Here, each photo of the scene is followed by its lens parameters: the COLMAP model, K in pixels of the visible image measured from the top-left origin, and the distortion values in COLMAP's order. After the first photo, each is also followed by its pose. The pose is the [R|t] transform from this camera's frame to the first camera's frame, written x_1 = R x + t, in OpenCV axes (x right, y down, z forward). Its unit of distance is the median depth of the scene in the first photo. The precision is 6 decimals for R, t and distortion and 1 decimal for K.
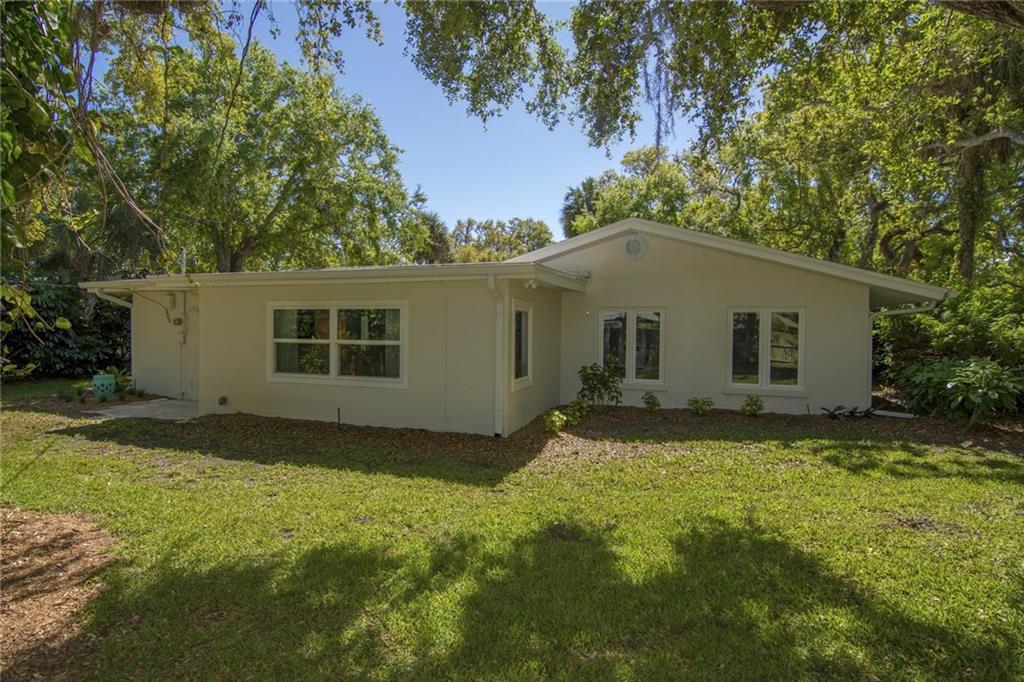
lens RADIAL K [[494.4, 0, 507.4], [0, 494.4, 337.2], [0, 0, 1]] dist [-0.005117, -0.011734]
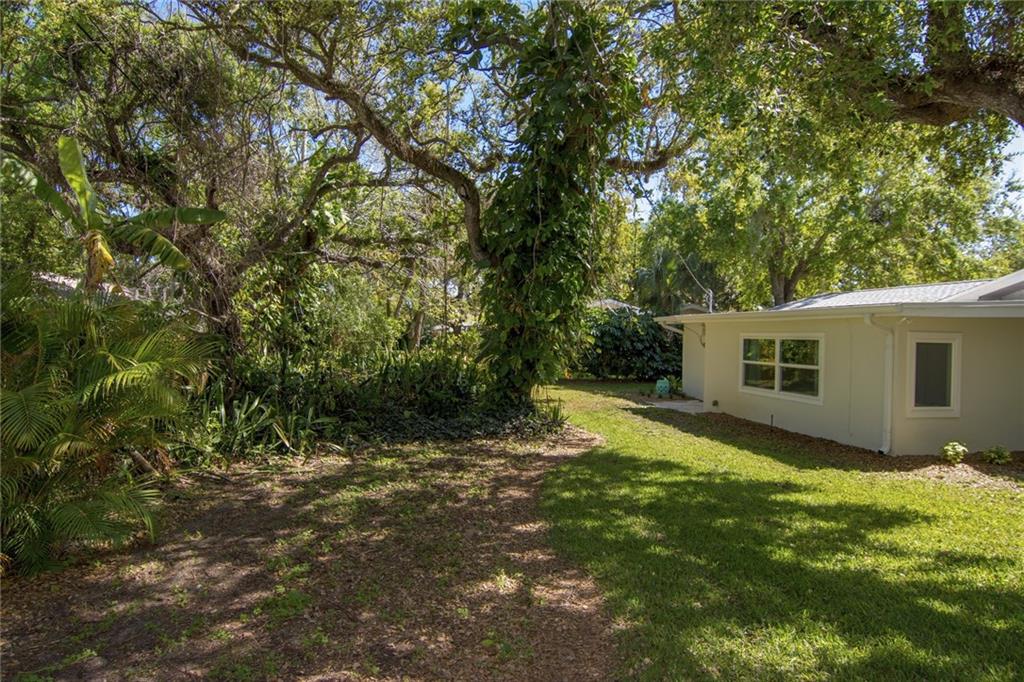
lens RADIAL K [[545.9, 0, 510.7], [0, 545.9, 336.2], [0, 0, 1]] dist [-0.003245, -0.011099]
pose [[0.494730, -0.001328, -0.869046, 0.541797], [-0.028889, 0.999421, -0.017973, -0.018727], [0.868566, 0.033998, 0.494405, -0.314117]]
